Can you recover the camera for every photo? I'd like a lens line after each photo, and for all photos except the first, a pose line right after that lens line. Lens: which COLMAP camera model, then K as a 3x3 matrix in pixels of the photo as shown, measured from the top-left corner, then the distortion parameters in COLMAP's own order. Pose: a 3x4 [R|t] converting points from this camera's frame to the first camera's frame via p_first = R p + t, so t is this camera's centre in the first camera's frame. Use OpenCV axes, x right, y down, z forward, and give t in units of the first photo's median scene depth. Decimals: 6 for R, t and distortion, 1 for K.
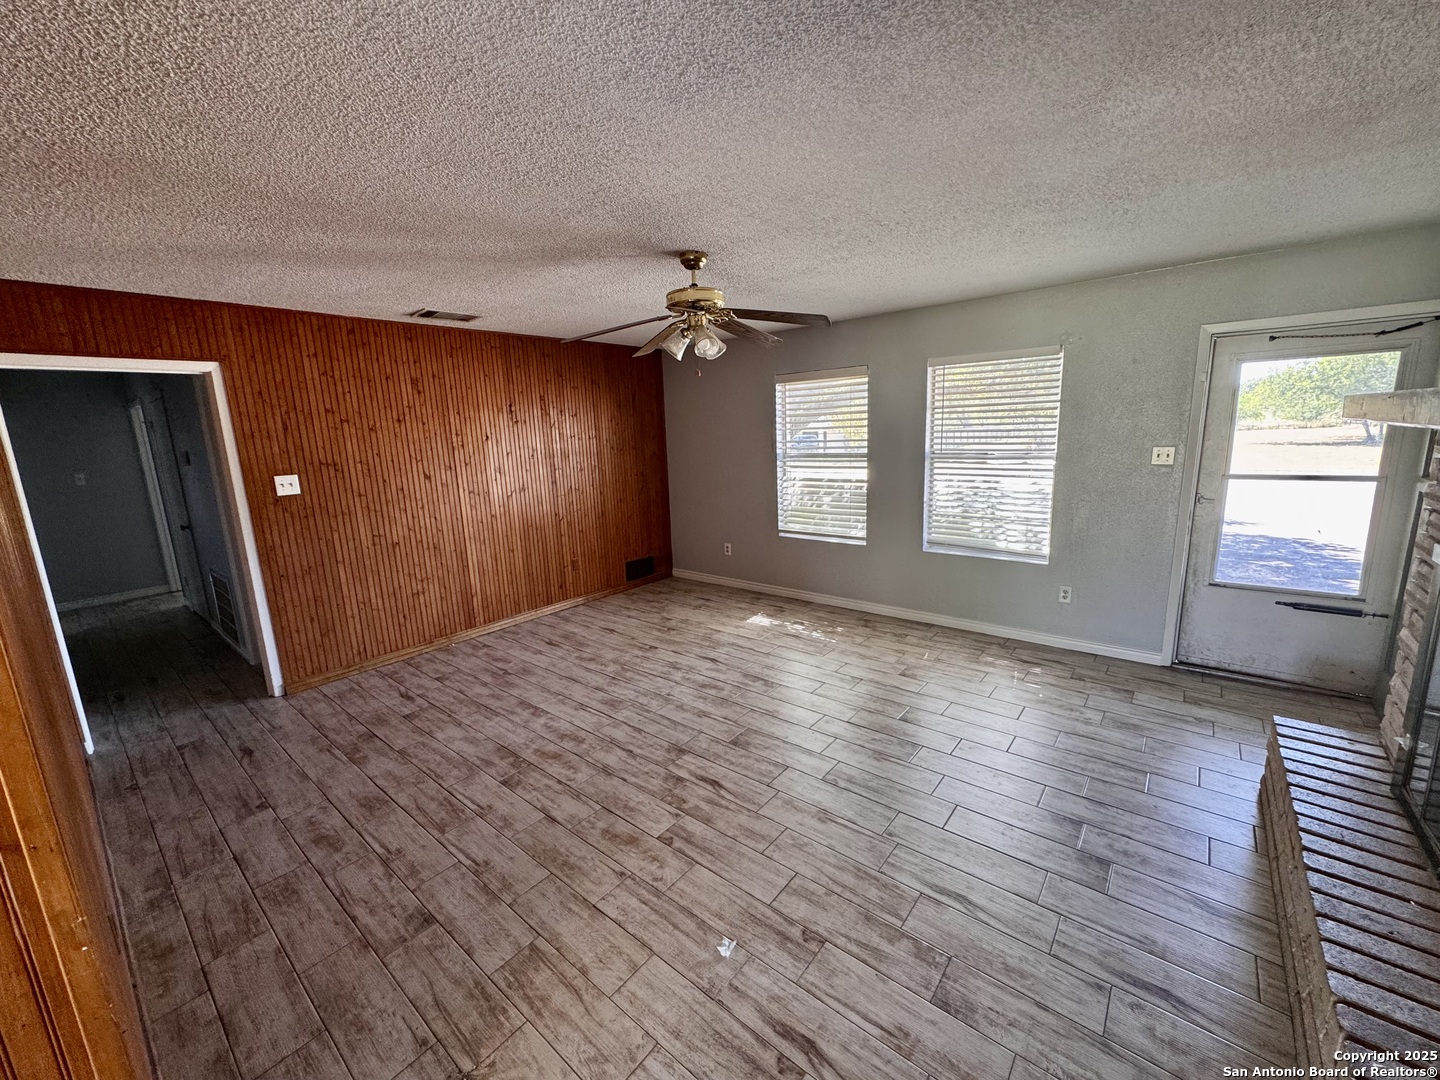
lens RADIAL K [[572.2, 0, 718.1], [0, 572.2, 539.1], [0, 0, 1]] dist [0.001015, -0.000241]
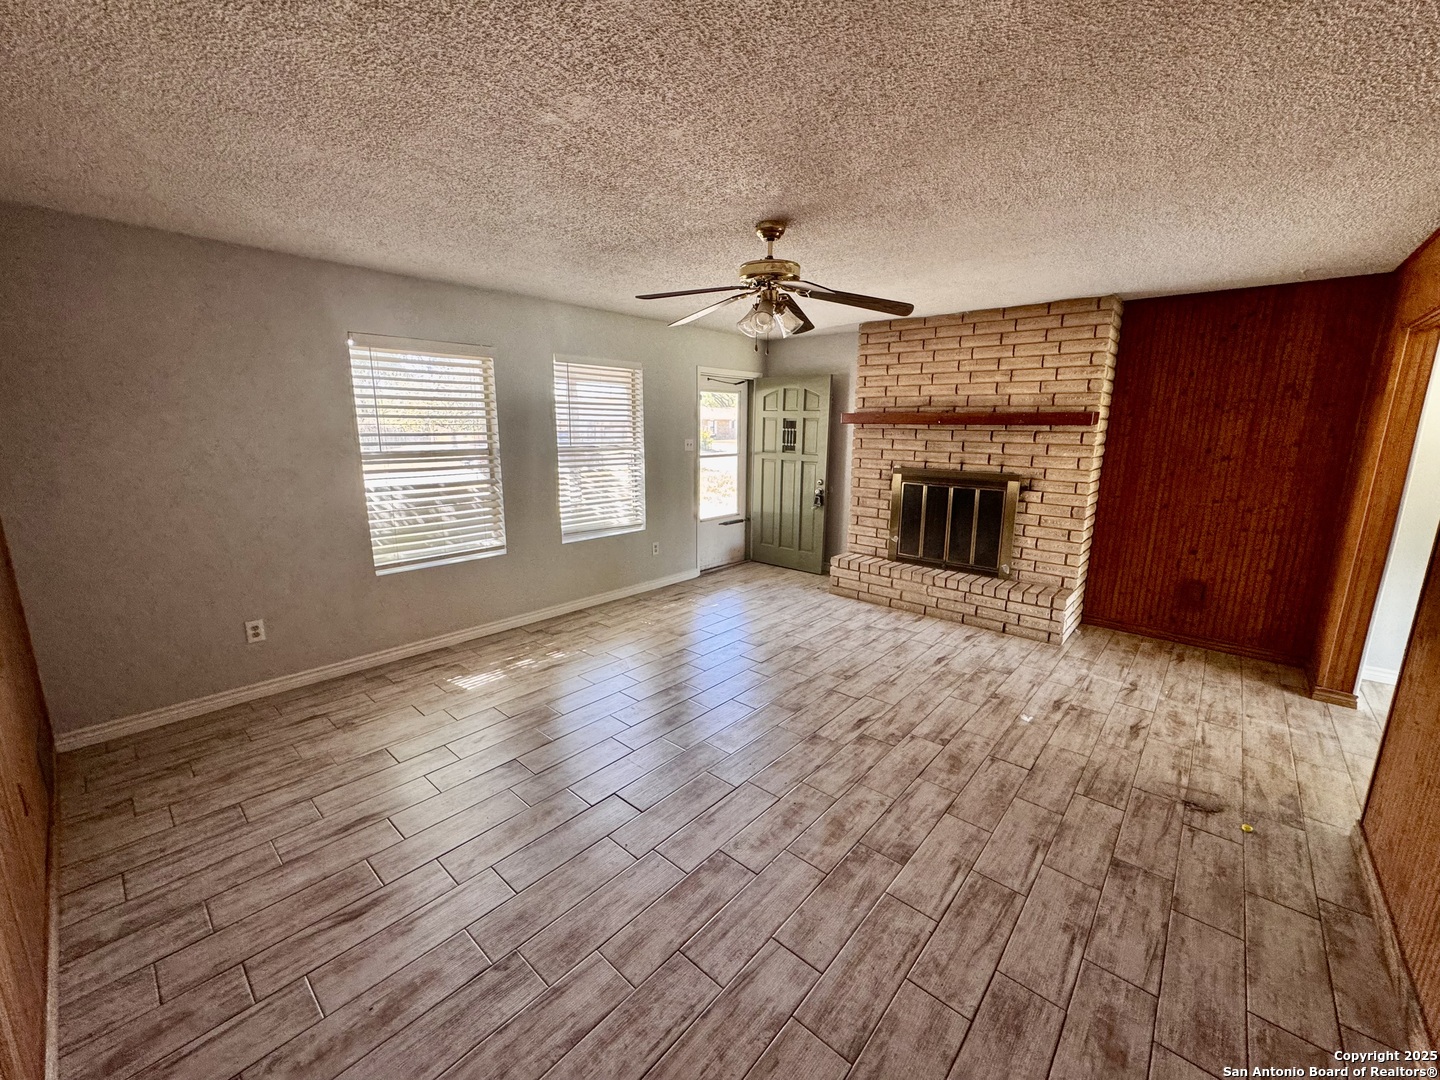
lens RADIAL K [[572.2, 0, 718.5], [0, 572.2, 541.0], [0, 0, 1]] dist [0.001015, -0.000241]
pose [[0.035913, -0.162796, 0.986006, -0.754758], [0.181425, 0.971310, 0.153762, -0.106955], [-0.982749, 0.173364, 0.064418, 0.791896]]
